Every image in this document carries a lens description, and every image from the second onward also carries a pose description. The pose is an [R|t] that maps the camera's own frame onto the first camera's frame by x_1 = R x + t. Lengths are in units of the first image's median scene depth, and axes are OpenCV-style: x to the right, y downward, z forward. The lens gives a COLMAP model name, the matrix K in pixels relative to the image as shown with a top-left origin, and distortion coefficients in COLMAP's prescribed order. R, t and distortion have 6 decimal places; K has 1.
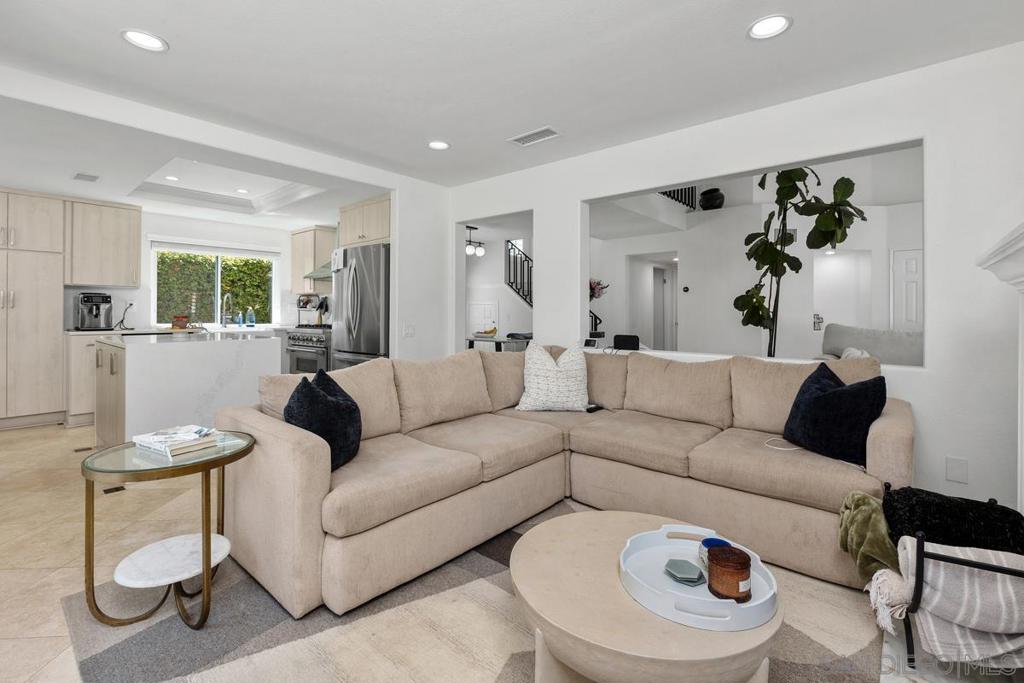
lens RADIAL K [[459.5, 0, 515.6], [0, 459.5, 311.8], [0, 0, 1]] dist [0.002455, -0.002334]
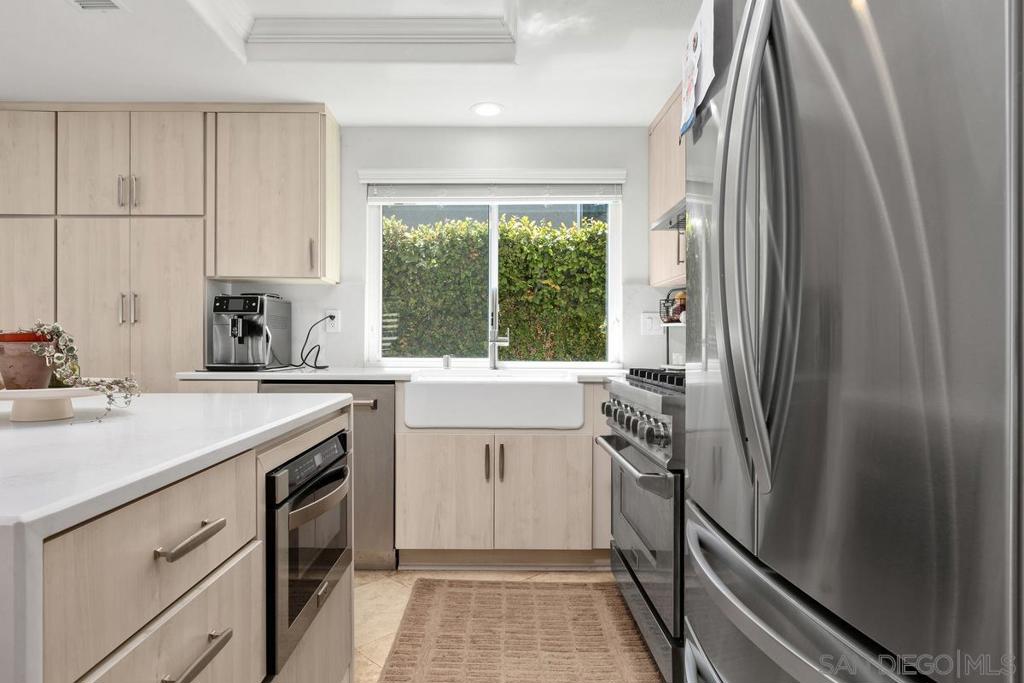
lens RADIAL K [[593.5, 0, 515.6], [0, 593.5, 346.2], [0, 0, 1]] dist [-0.000324, 0.000098]
pose [[0.660928, 0.005843, -0.750426, -0.245323], [-0.000909, 0.999975, 0.006985, 0.011278], [0.750448, -0.003935, 0.660917, 0.779417]]
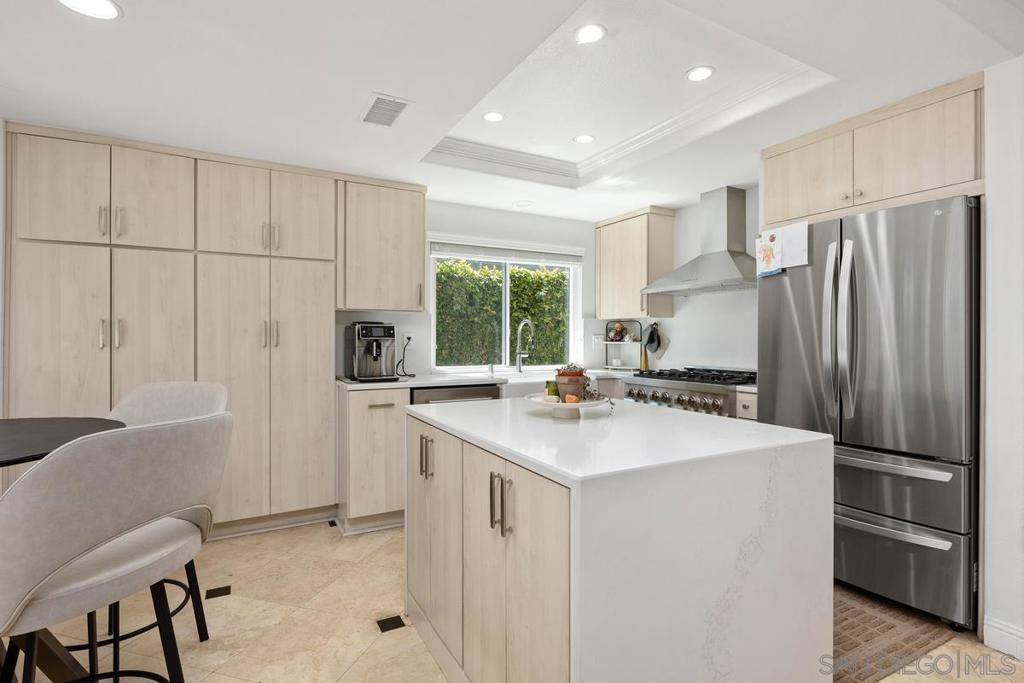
lens RADIAL K [[492.6, 0, 514.3], [0, 492.6, 336.9], [0, 0, 1]] dist [-0.005496, 0.000375]
pose [[0.940970, -0.001476, -0.338486, -0.483560], [0.001652, 0.999999, 0.000231, -0.019172], [0.338485, -0.000777, 0.940971, 0.409221]]
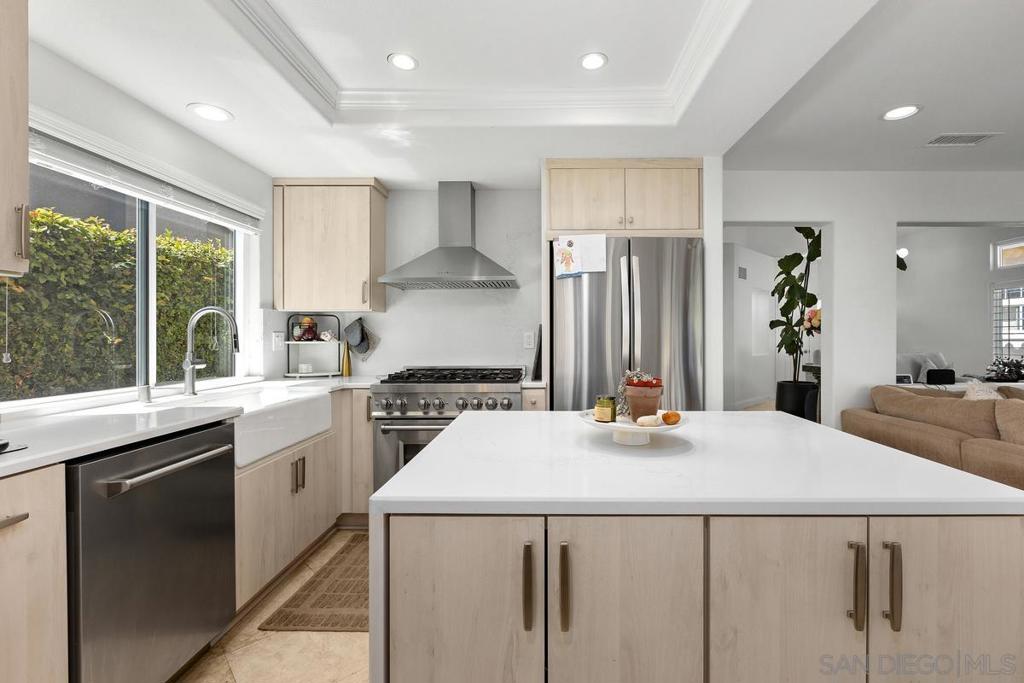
lens RADIAL K [[459.5, 0, 528.4], [0, 459.5, 339.5], [0, 0, 1]] dist [0.002455, -0.002334]
pose [[0.761872, -0.009375, 0.647660, -0.800118], [0.003324, 0.999939, 0.010563, -0.017809], [-0.647719, -0.005895, 0.761856, 0.628395]]
